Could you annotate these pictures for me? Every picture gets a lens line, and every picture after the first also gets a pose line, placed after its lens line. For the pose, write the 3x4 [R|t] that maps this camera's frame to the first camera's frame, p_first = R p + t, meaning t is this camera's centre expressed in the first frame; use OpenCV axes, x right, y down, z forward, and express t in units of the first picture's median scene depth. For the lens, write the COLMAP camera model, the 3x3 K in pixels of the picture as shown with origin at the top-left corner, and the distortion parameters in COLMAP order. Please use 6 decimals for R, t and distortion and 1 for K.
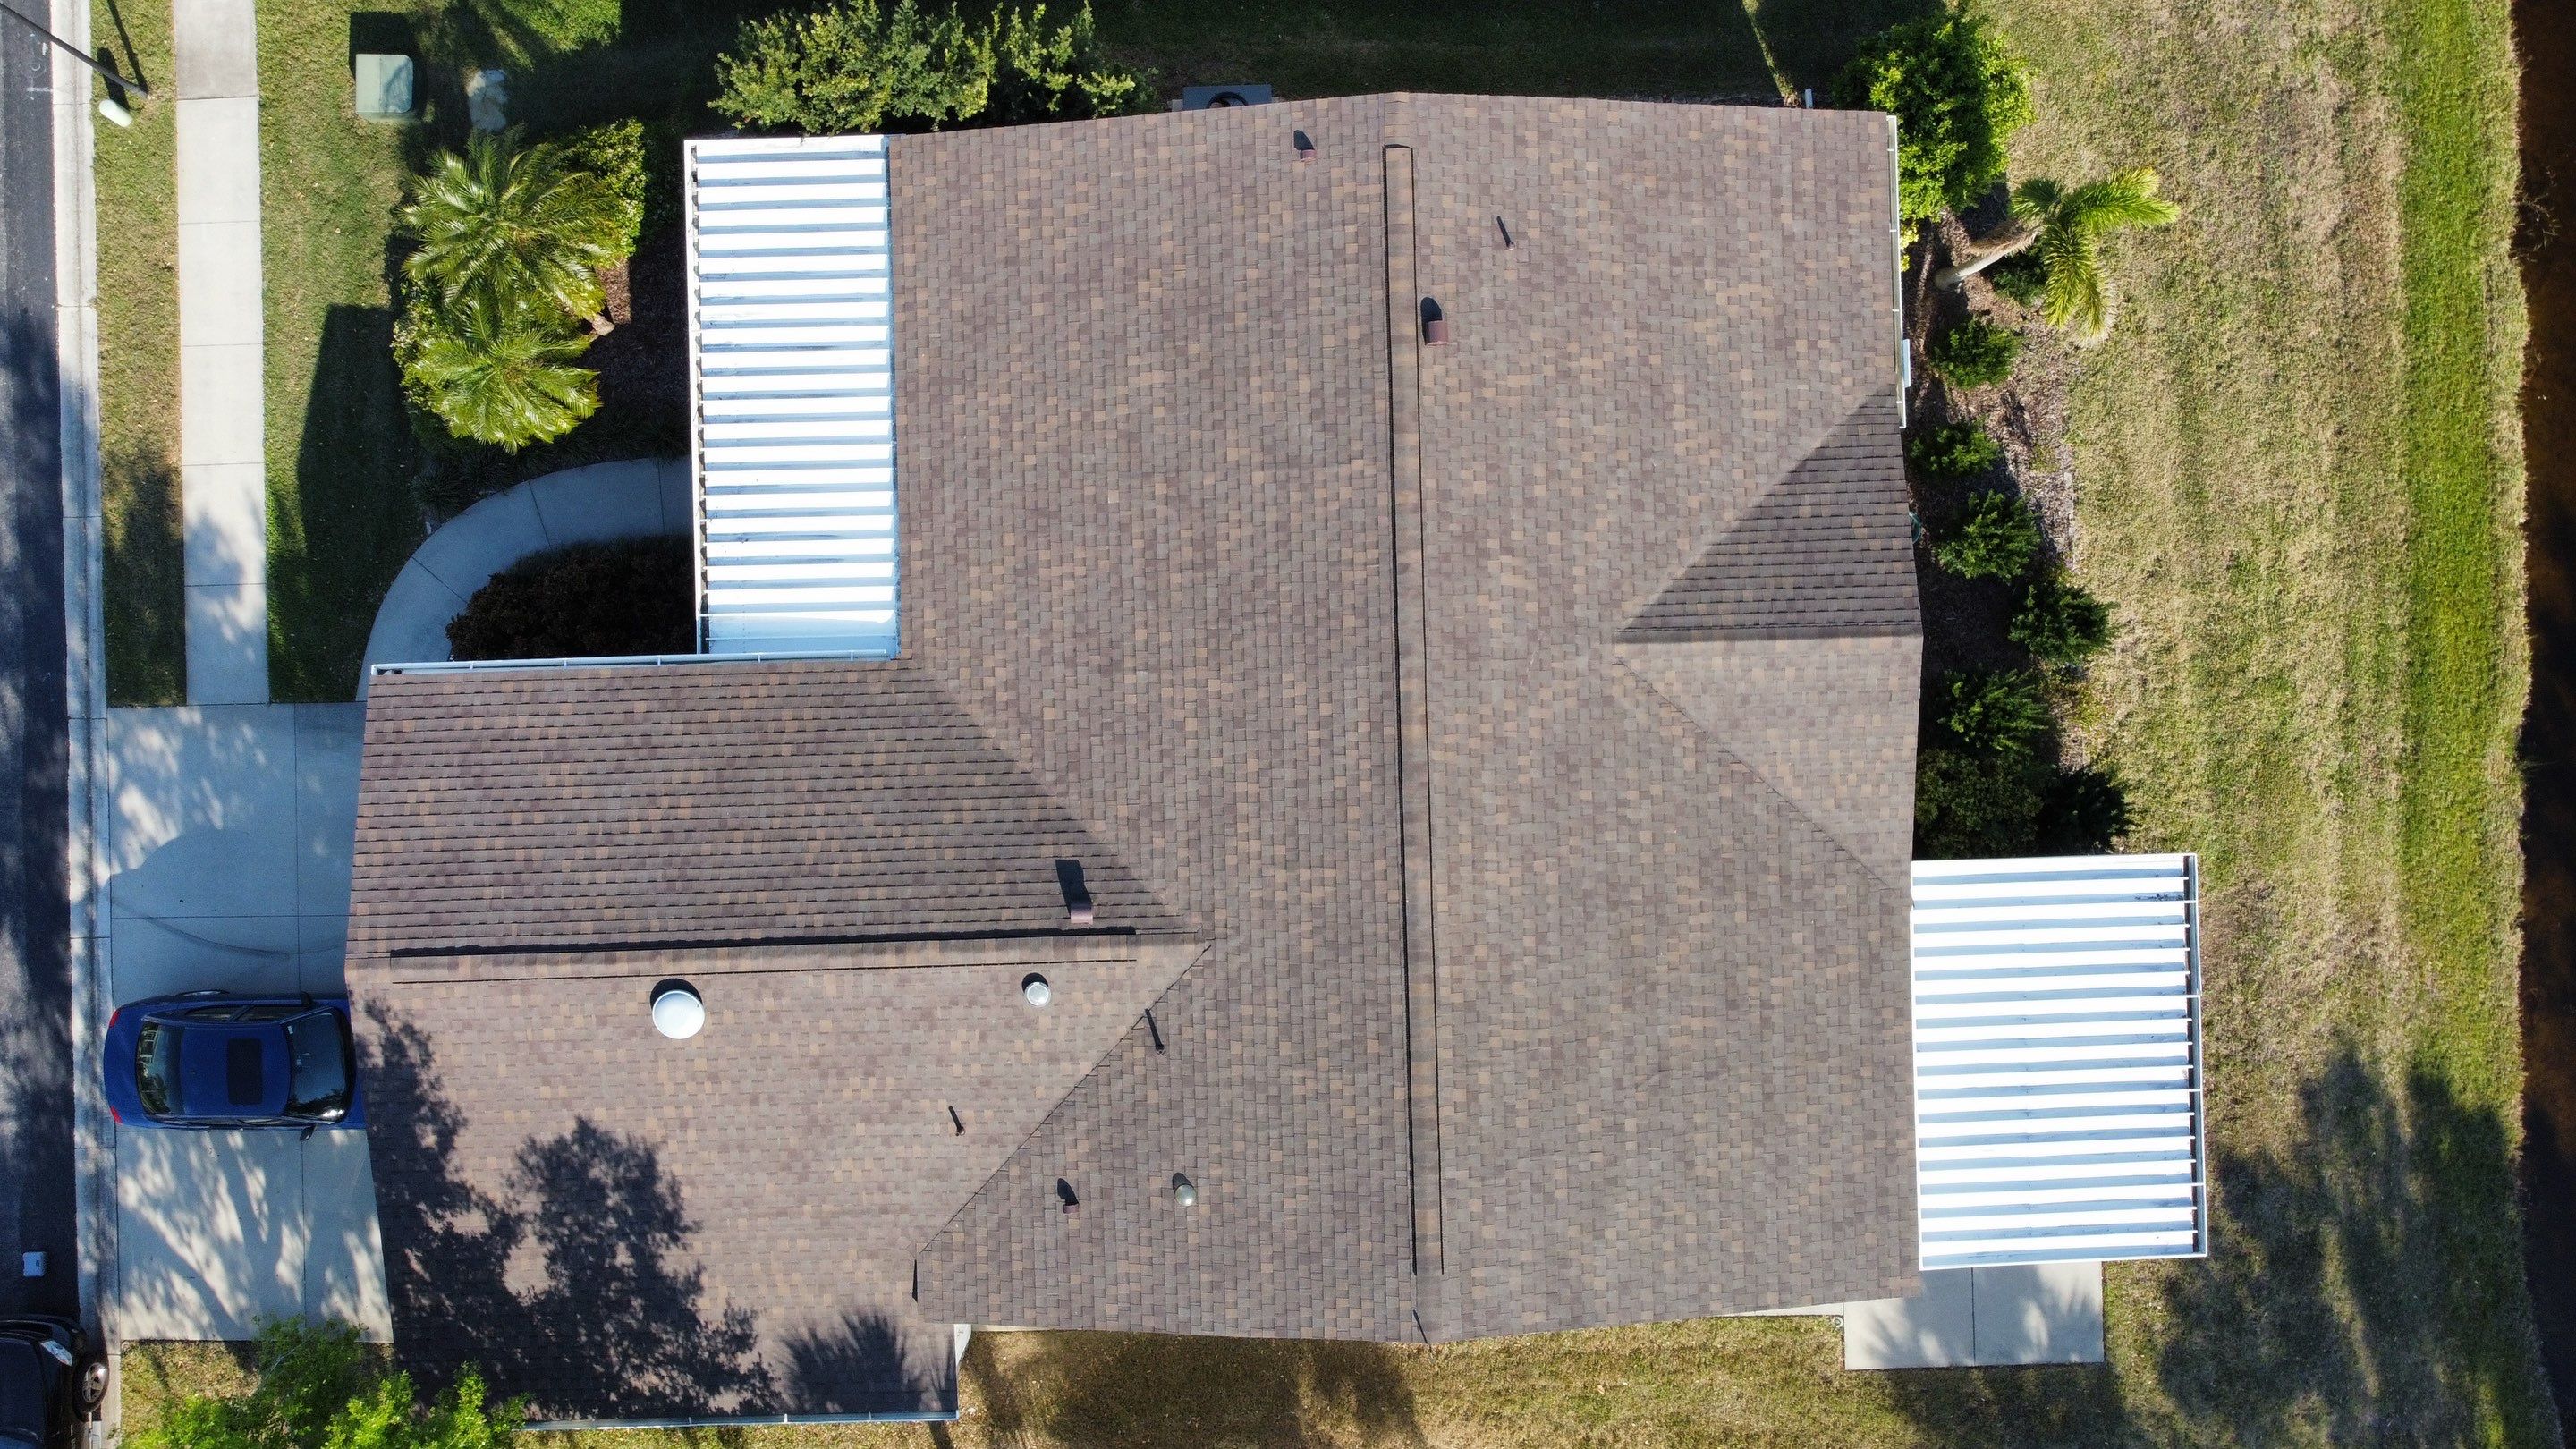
lens RADIAL K [[1955.5, 0, 1253.2], [0, 1955.5, 701.6], [0, 0, 1]] dist [0.000120, -0.010367]
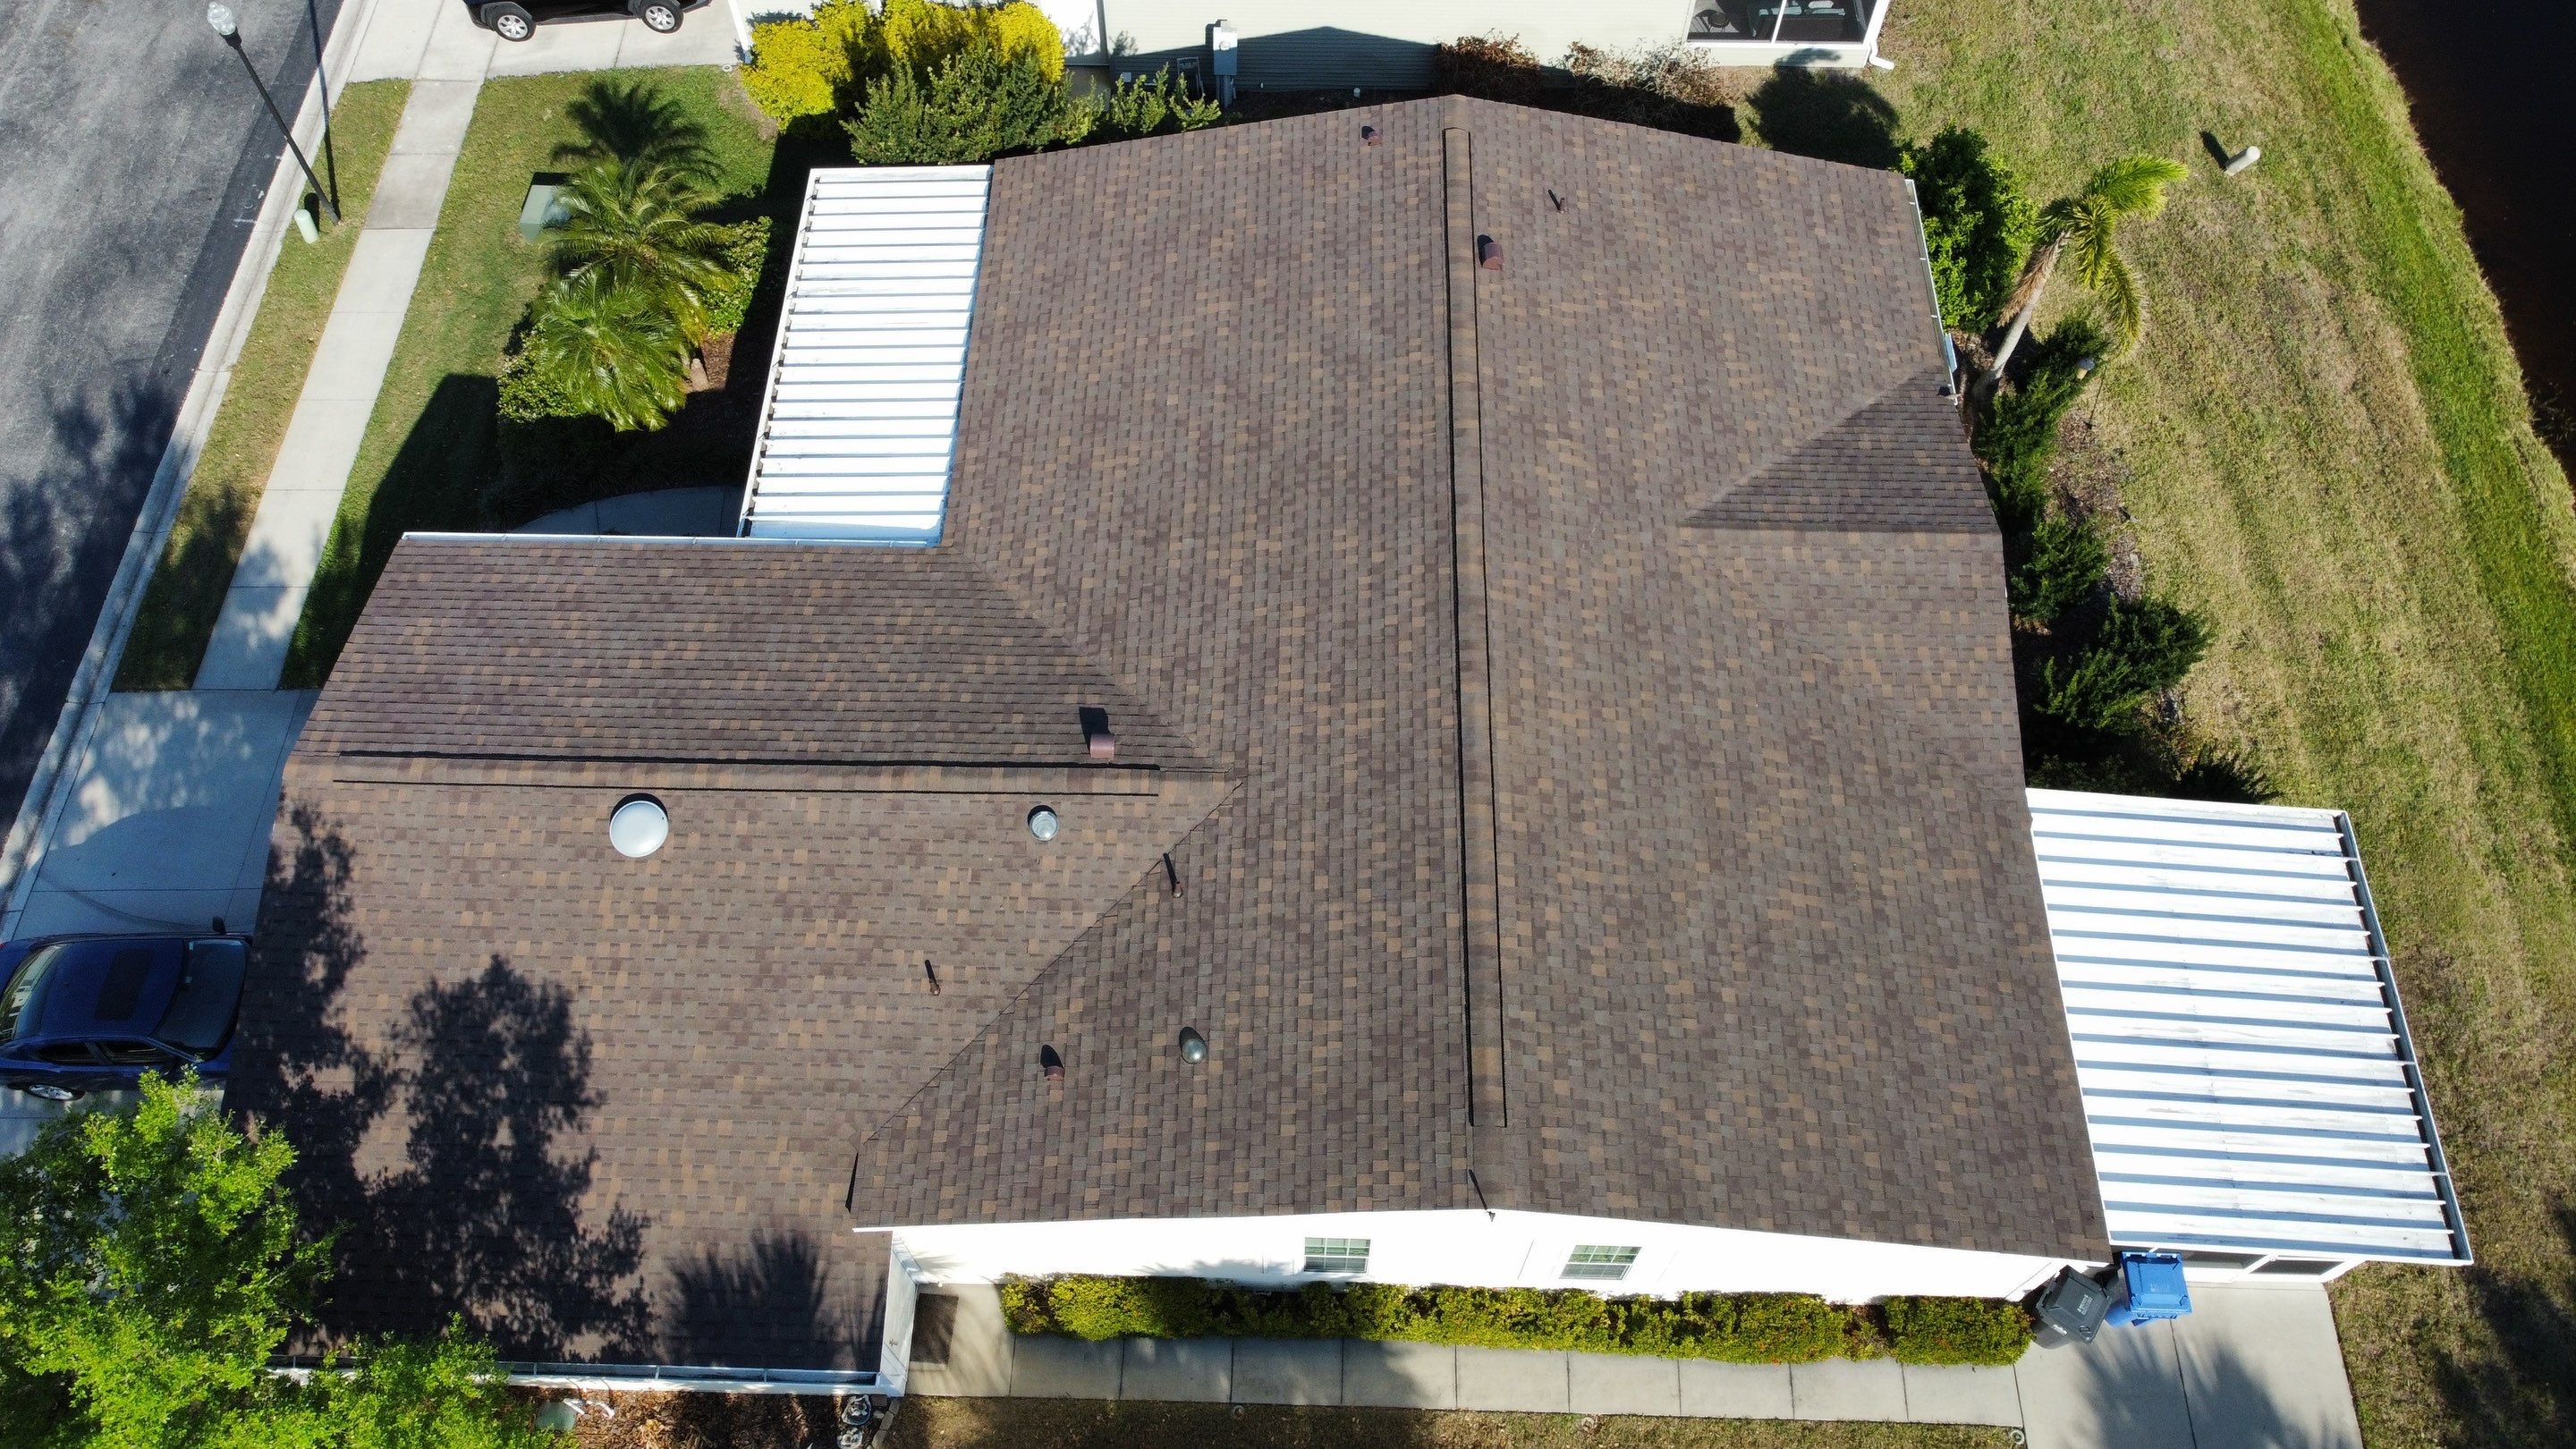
lens RADIAL K [[1955.5, 0, 1269.4], [0, 1955.5, 693.6], [0, 0, 1]] dist [0.000120, -0.010367]
pose [[0.998573, 0.040743, -0.034514, 0.019202], [-0.052629, 0.860179, -0.507270, 0.527834], [0.009021, 0.508362, 0.861096, 0.203442]]
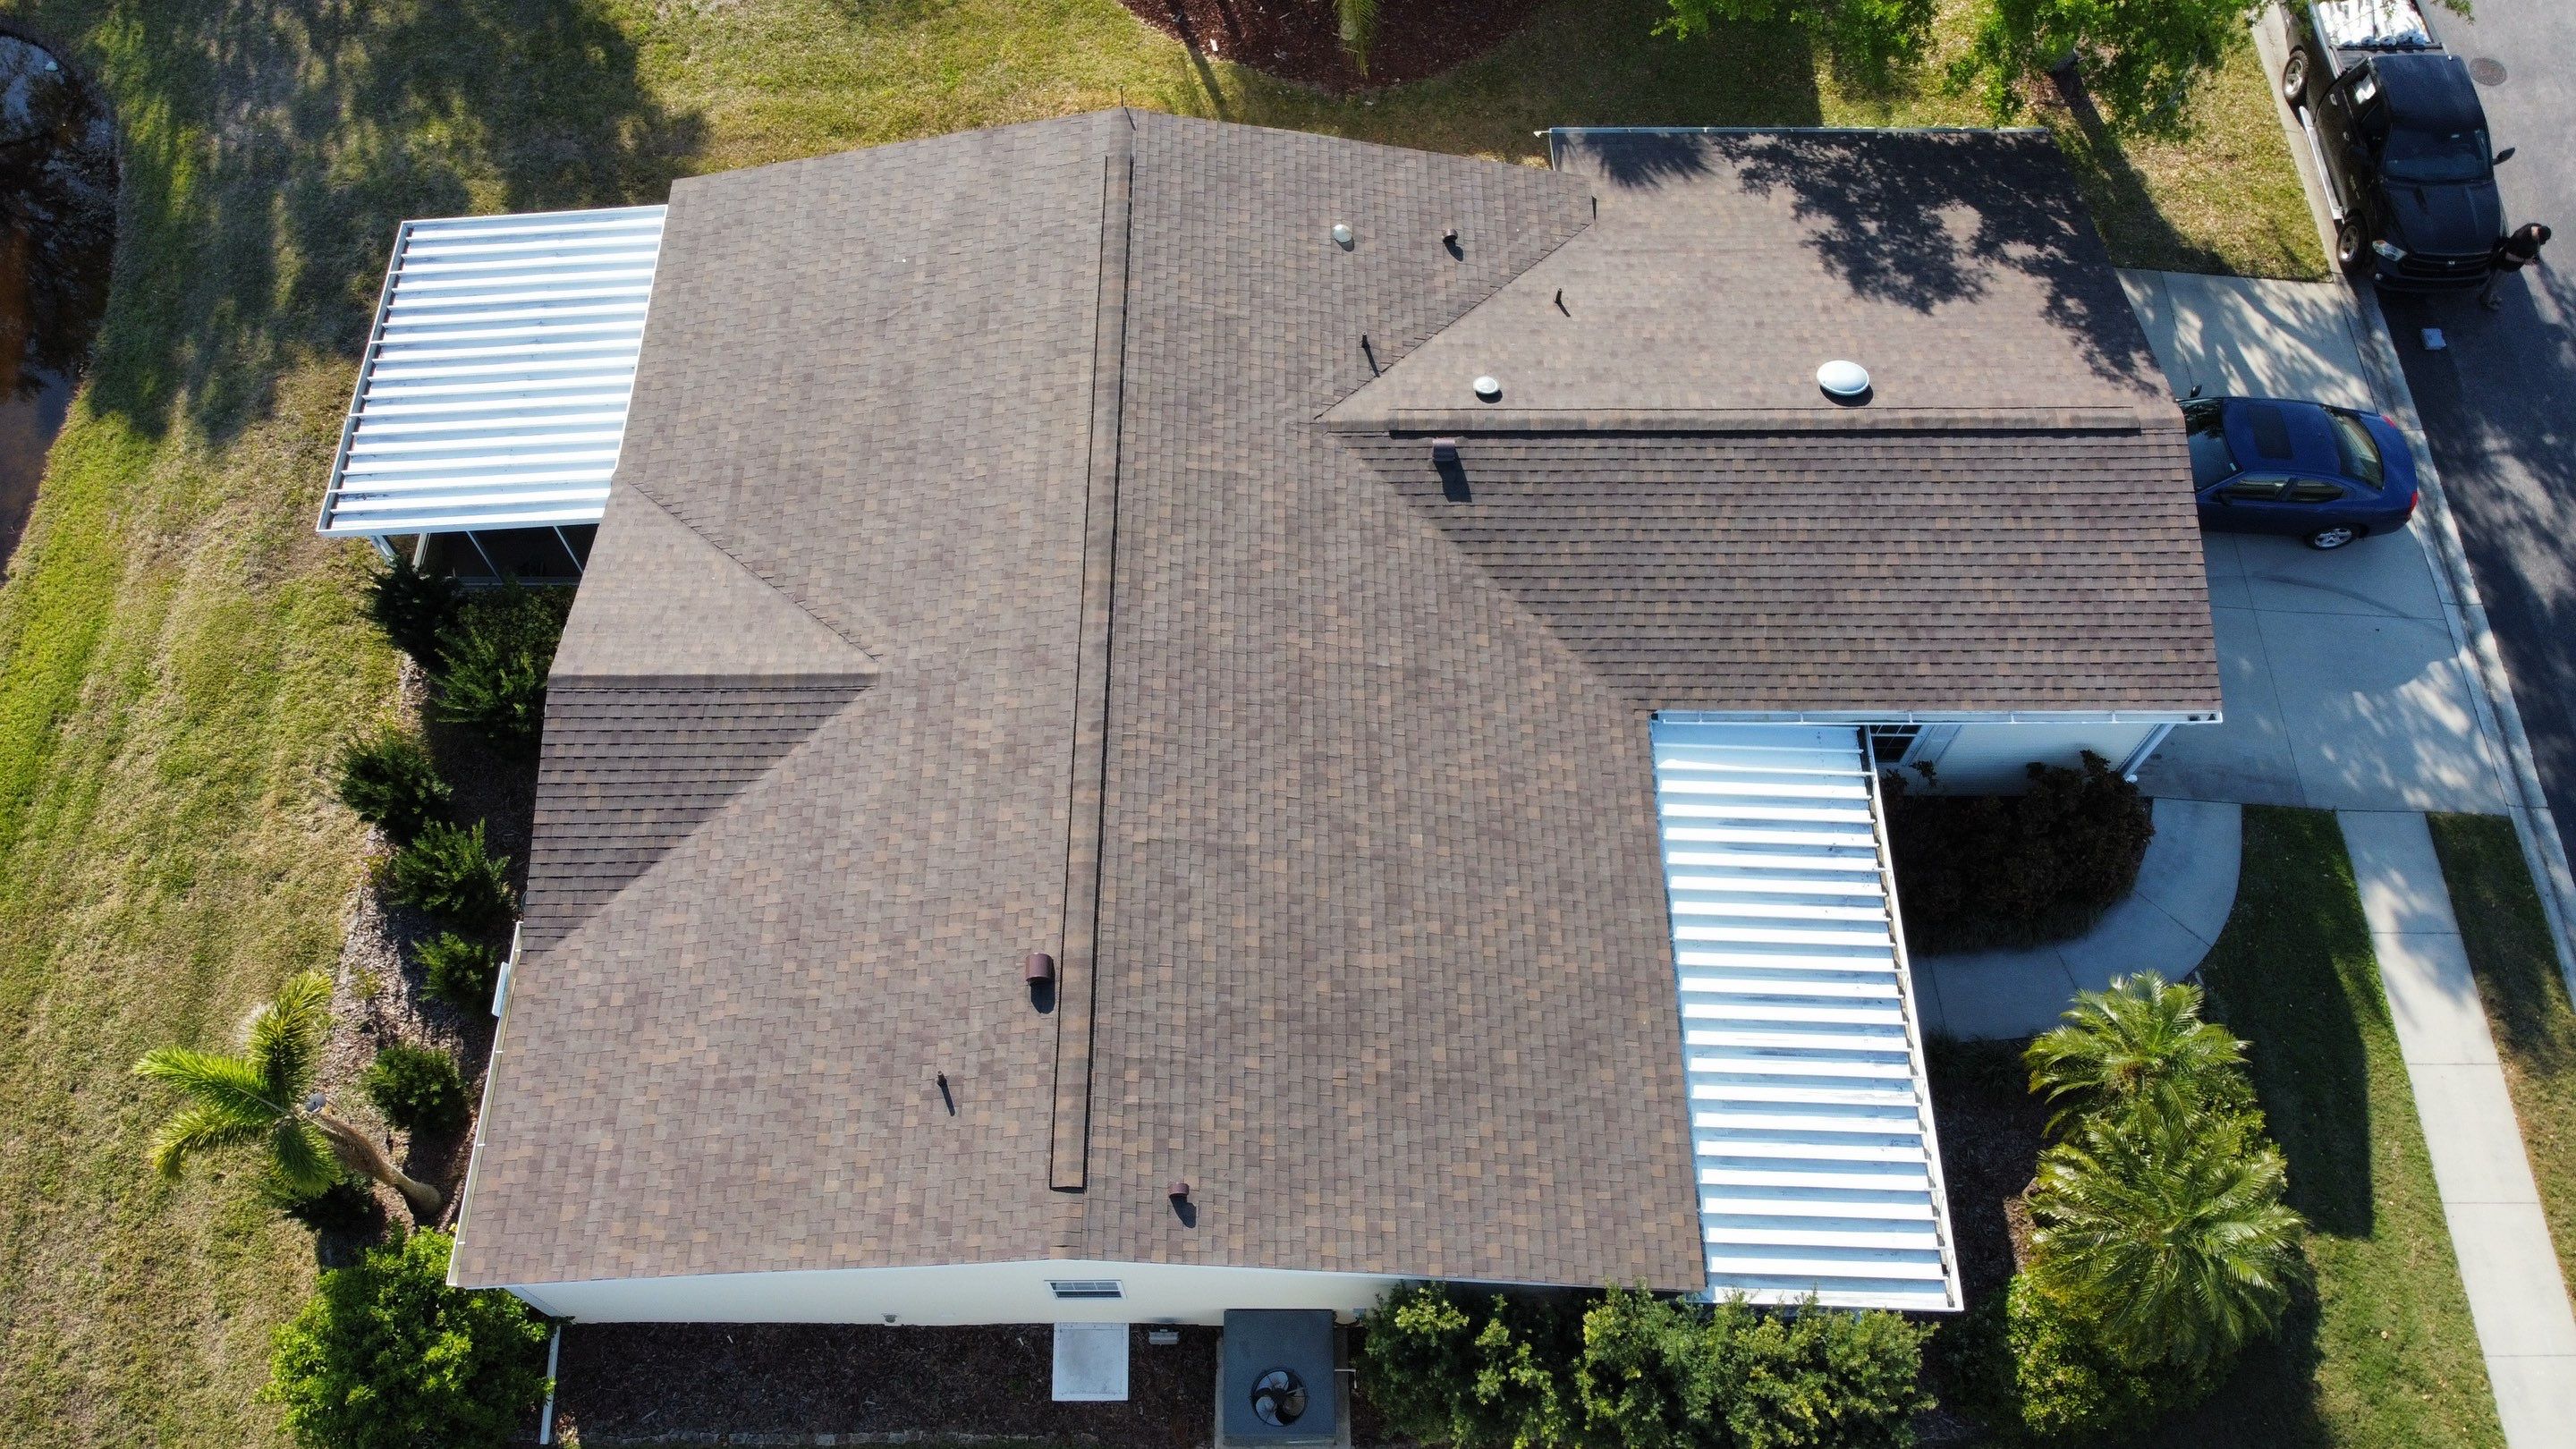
lens RADIAL K [[1955.5, 0, 1250.6], [0, 1955.5, 696.0], [0, 0, 1]] dist [0.000120, -0.010367]
pose [[-0.999462, -0.023488, 0.022905, -0.014398], [0.031644, -0.874475, 0.484037, -0.472112], [0.008661, 0.484501, 0.874748, 0.186622]]
